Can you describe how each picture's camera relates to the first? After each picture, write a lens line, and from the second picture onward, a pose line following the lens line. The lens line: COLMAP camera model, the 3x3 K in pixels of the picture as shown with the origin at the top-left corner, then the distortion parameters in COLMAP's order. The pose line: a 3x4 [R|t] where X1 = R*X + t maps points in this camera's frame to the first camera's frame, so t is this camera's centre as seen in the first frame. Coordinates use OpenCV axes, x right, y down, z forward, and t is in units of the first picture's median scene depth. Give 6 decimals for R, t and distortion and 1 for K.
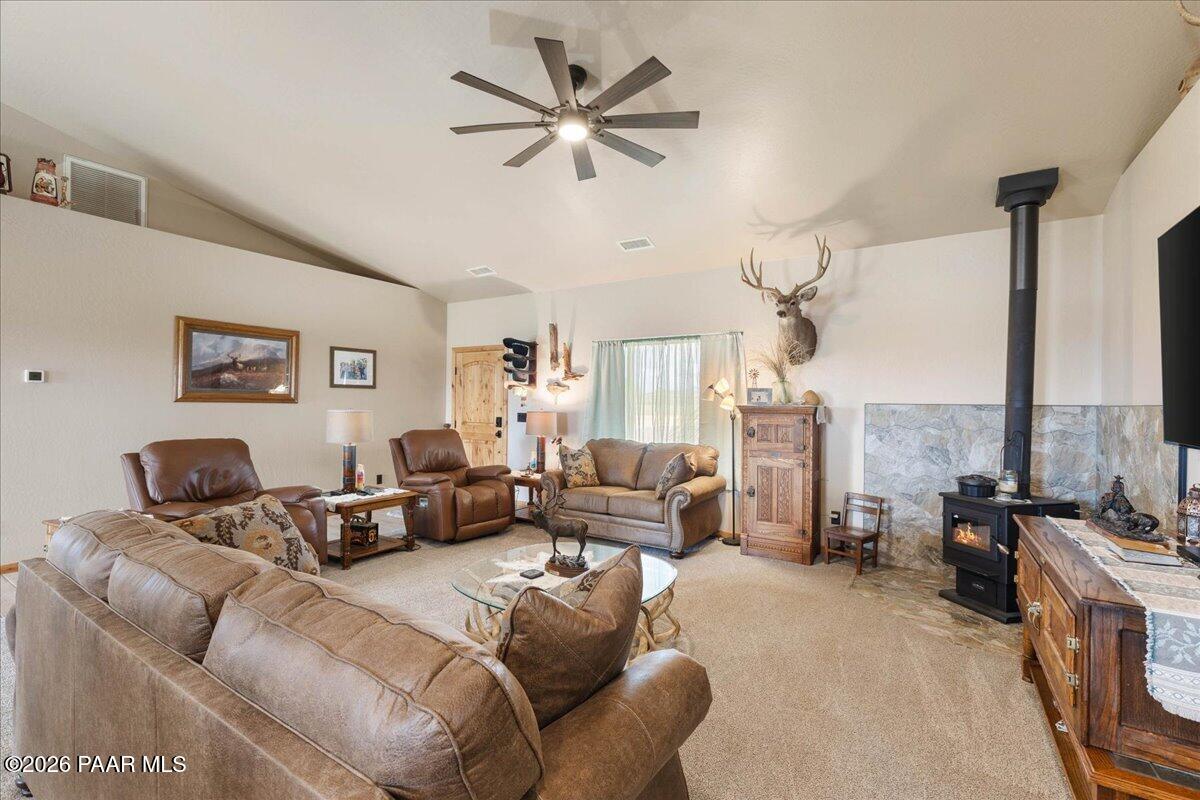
lens RADIAL K [[530.3, 0, 623.4], [0, 530.3, 402.0], [0, 0, 1]] dist [-0.000123, 0.000112]
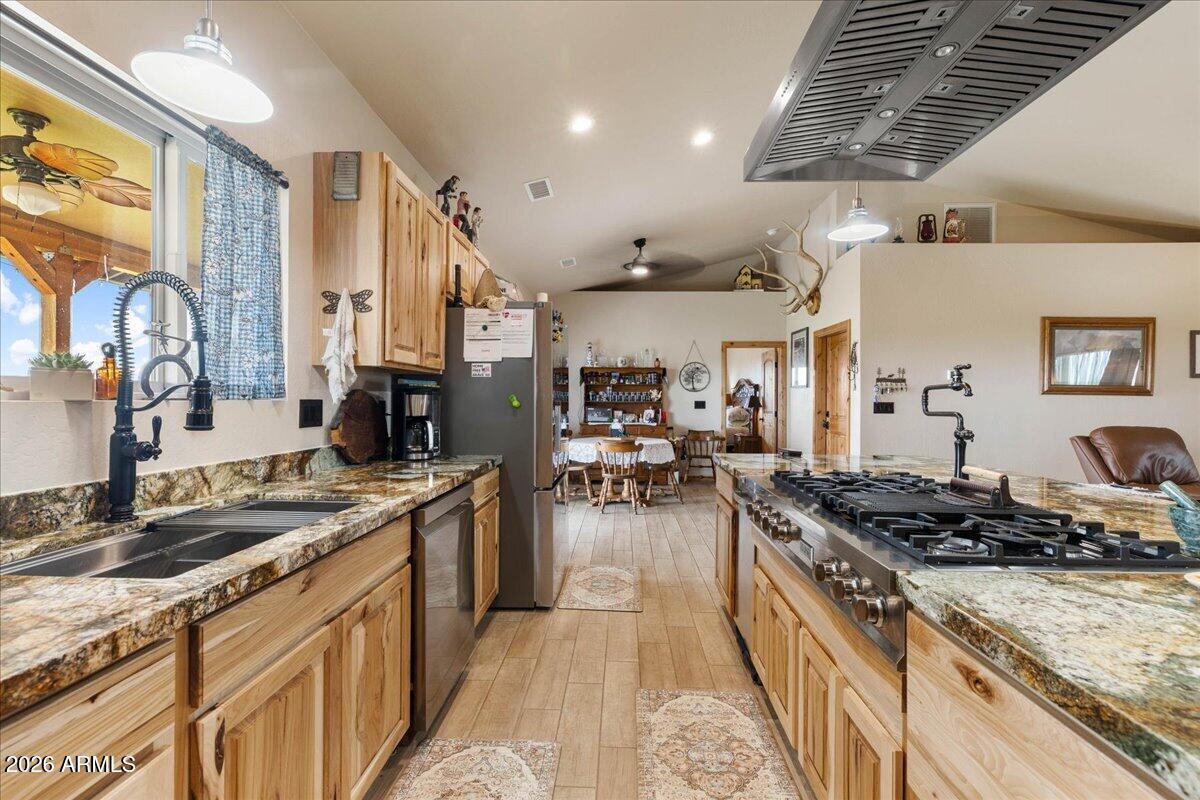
lens RADIAL K [[534.2, 0, 589.5], [0, 534.2, 401.5], [0, 0, 1]] dist [-0.000948, 0.000465]
pose [[0.474670, -0.004414, -0.880153, -0.316442], [-0.001110, 0.999984, -0.005613, 0.022540], [0.880163, 0.003641, 0.474657, -0.368411]]
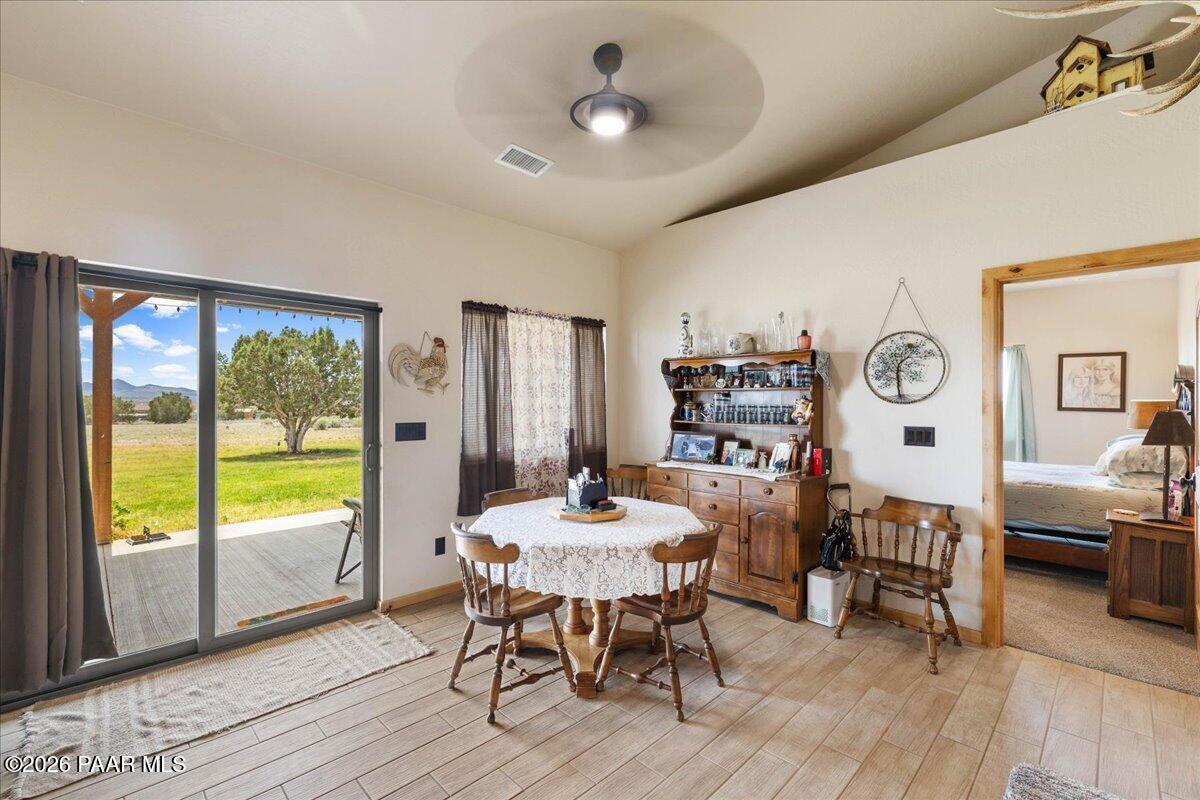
lens RADIAL K [[519.6, 0, 589.2], [0, 519.6, 398.8], [0, 0, 1]] dist [-0.002704, -0.000207]
pose [[-0.245544, -0.013789, -0.969287, -0.884688], [-0.004463, 0.999904, -0.013094, -0.013335], [0.969375, 0.001111, -0.245583, 0.481048]]
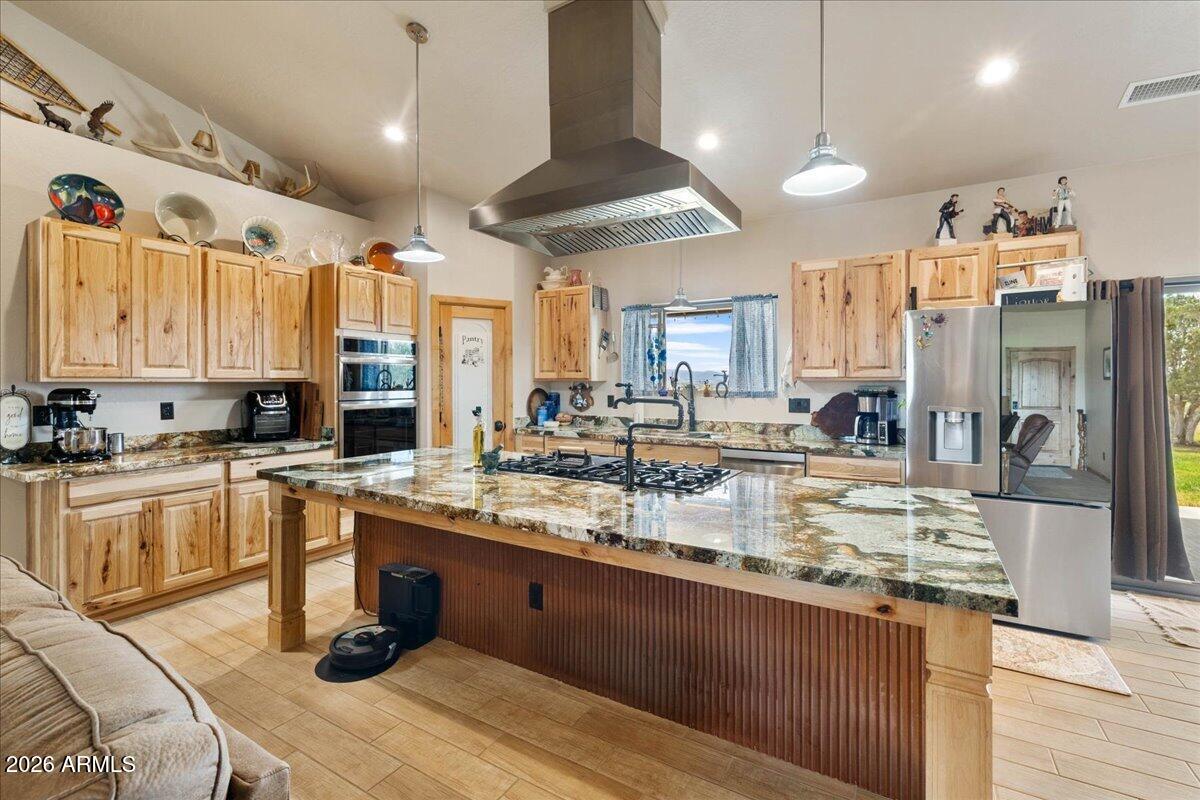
lens RADIAL K [[526.1, 0, 614.8], [0, 526.1, 382.6], [0, 0, 1]] dist [-0.002135, 0.000041]
pose [[-0.999683, -0.008337, -0.023759, -0.520955], [-0.008401, 0.999961, 0.002616, -0.008743], [0.023736, 0.002814, -0.999714, 0.546945]]
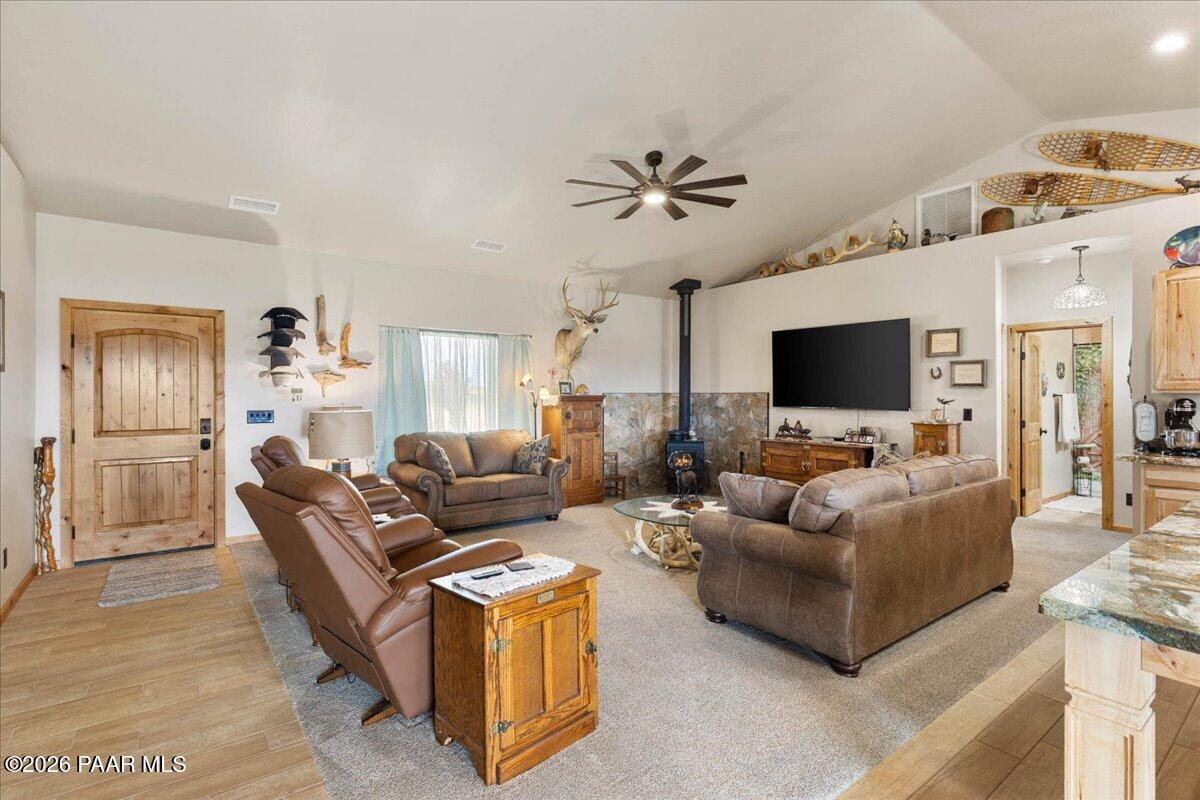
lens RADIAL K [[561.0, 0, 600.9], [0, 561.0, 383.1], [0, 0, 1]] dist [0.000271, 0.000411]
pose [[0.356430, 0.007503, 0.934292, -1.011096], [0.001404, 0.999962, -0.008566, -0.011935], [-0.934321, 0.004365, 0.356406, 0.421450]]
